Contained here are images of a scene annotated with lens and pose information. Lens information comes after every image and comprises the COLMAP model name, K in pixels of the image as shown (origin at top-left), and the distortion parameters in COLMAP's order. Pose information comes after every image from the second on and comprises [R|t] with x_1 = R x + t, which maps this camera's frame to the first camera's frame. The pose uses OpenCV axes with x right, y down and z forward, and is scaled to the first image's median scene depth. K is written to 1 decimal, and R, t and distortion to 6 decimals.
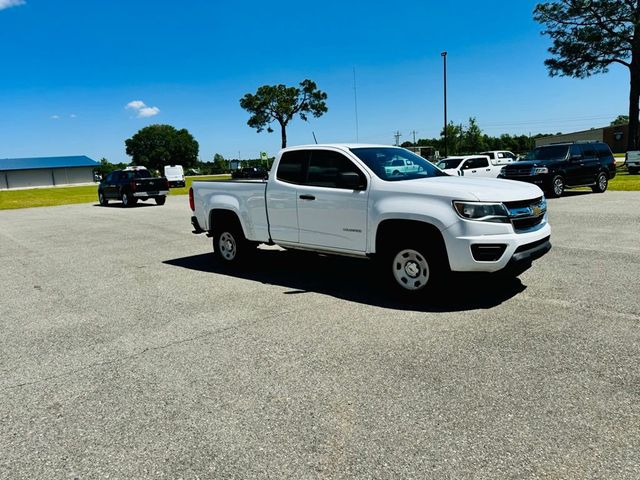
lens RADIAL K [[463.3, 0, 324.0], [0, 463.3, 242.2], [0, 0, 1]] dist [0.044965, -0.060052]
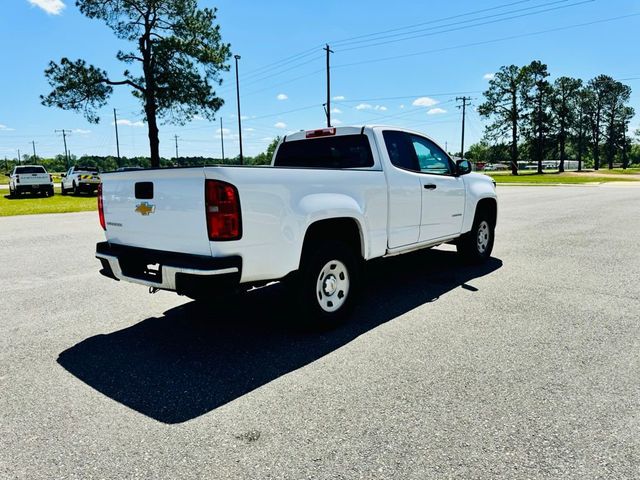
lens RADIAL K [[463.3, 0, 321.6], [0, 463.3, 236.7], [0, 0, 1]] dist [0.044965, -0.060052]
pose [[-0.054268, -0.087230, 0.994709, -0.141477], [0.184835, 0.978084, 0.095856, -0.019545], [-0.981270, 0.189058, -0.036955, 0.194190]]
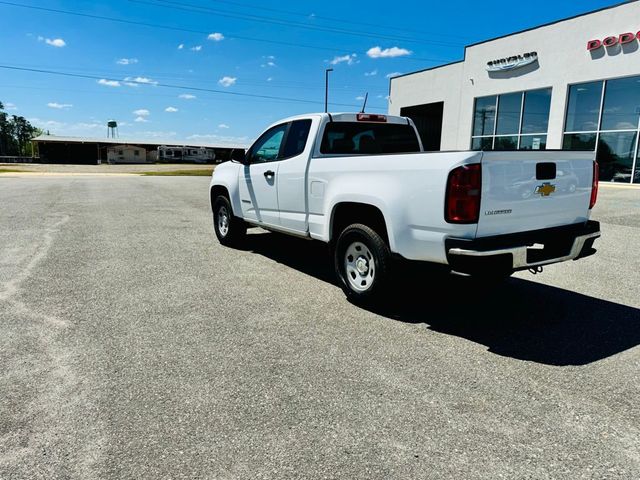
lens RADIAL K [[463.3, 0, 320.4], [0, 463.3, 240.3], [0, 0, 1]] dist [0.044965, -0.060052]
pose [[-0.969241, -0.001937, 0.246105, -0.024895], [0.076920, 0.947491, 0.310395, -0.045602], [-0.233784, 0.319778, -0.918198, 0.324906]]
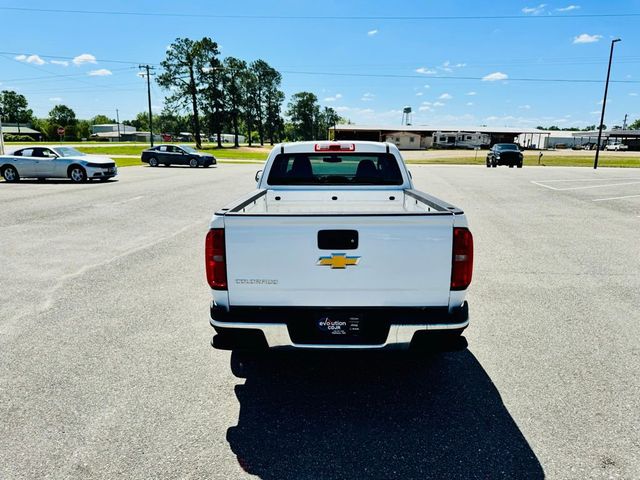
lens RADIAL K [[463.3, 0, 321.2], [0, 463.3, 240.8], [0, 0, 1]] dist [0.044965, -0.060052]
pose [[-0.666747, -0.115514, 0.736278, -0.100512], [0.142634, 0.949877, 0.278190, -0.047730], [-0.731508, 0.290501, -0.616851, 0.273131]]
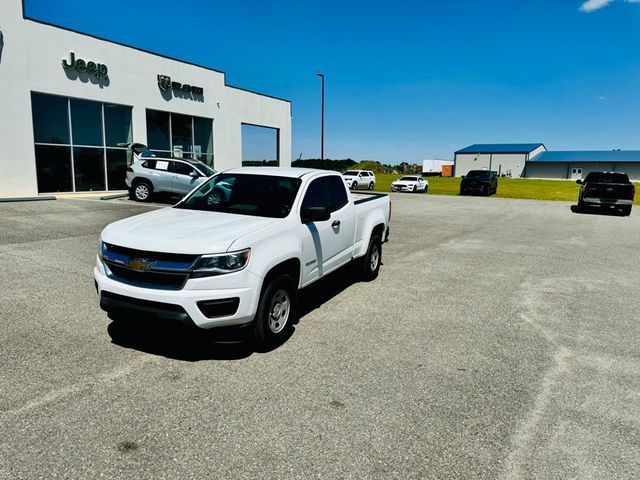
lens RADIAL K [[463.3, 0, 316.9], [0, 463.3, 242.7], [0, 0, 1]] dist [0.044965, -0.060052]
pose [[0.324115, 0.215050, -0.921251, 0.171436], [-0.194062, 0.968224, 0.157740, -0.038813], [0.925899, 0.127654, 0.355549, 0.126913]]
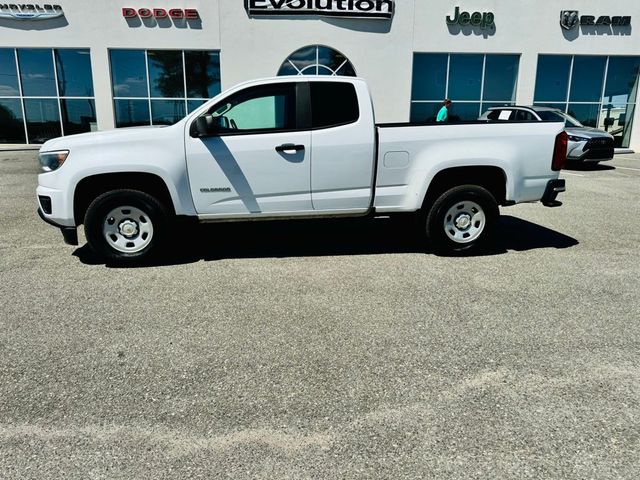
lens RADIAL K [[463.3, 0, 319.2], [0, 463.3, 237.9], [0, 0, 1]] dist [0.044965, -0.060052]
pose [[-0.620736, 0.229948, -0.749540, 0.114391], [-0.095648, 0.926671, 0.363501, -0.043491], [0.778163, 0.297330, -0.553224, 0.264798]]
